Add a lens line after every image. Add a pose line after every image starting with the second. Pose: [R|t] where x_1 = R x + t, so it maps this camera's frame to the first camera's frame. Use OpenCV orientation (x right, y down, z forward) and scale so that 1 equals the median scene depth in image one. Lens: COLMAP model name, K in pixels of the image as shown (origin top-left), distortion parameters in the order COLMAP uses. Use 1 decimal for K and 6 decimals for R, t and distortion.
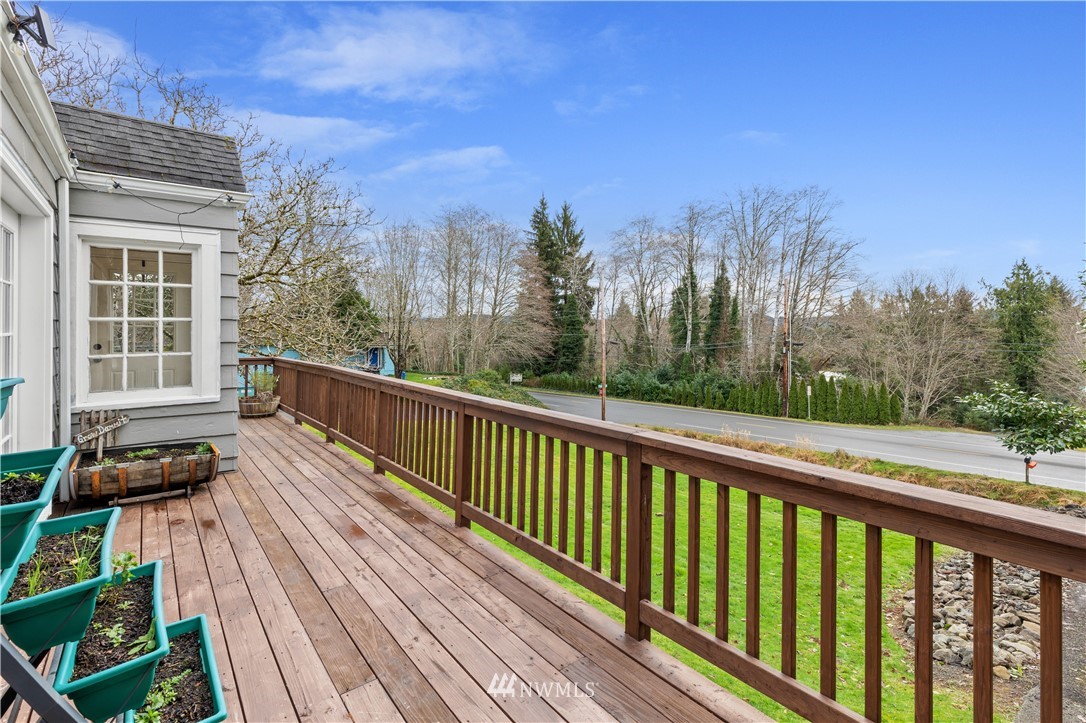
lens RADIAL K [[495.8, 0, 557.6], [0, 495.8, 331.8], [0, 0, 1]] dist [0.005434, -0.000661]
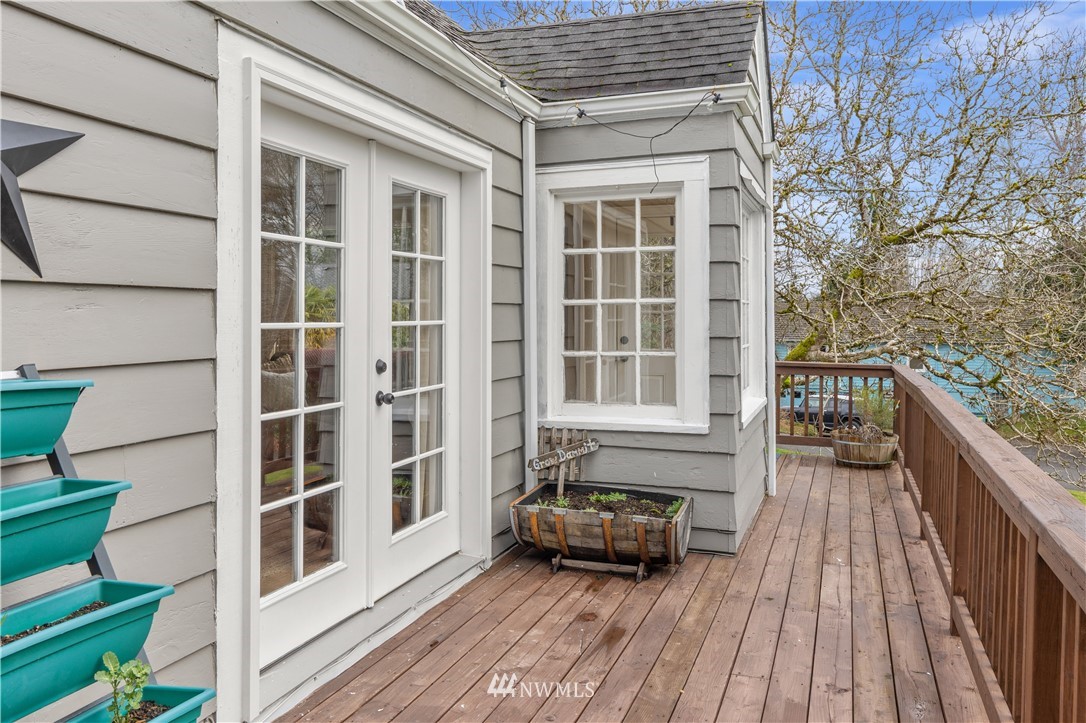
lens RADIAL K [[860.3, 0, 540.9], [0, 860.3, 309.2], [0, 0, 1]] dist [0.008528, -0.007368]
pose [[0.522309, -0.008727, -0.852711, 0.124919], [-0.002794, 0.999925, -0.011945, -0.000116], [0.852751, 0.008621, 0.522246, 0.301508]]
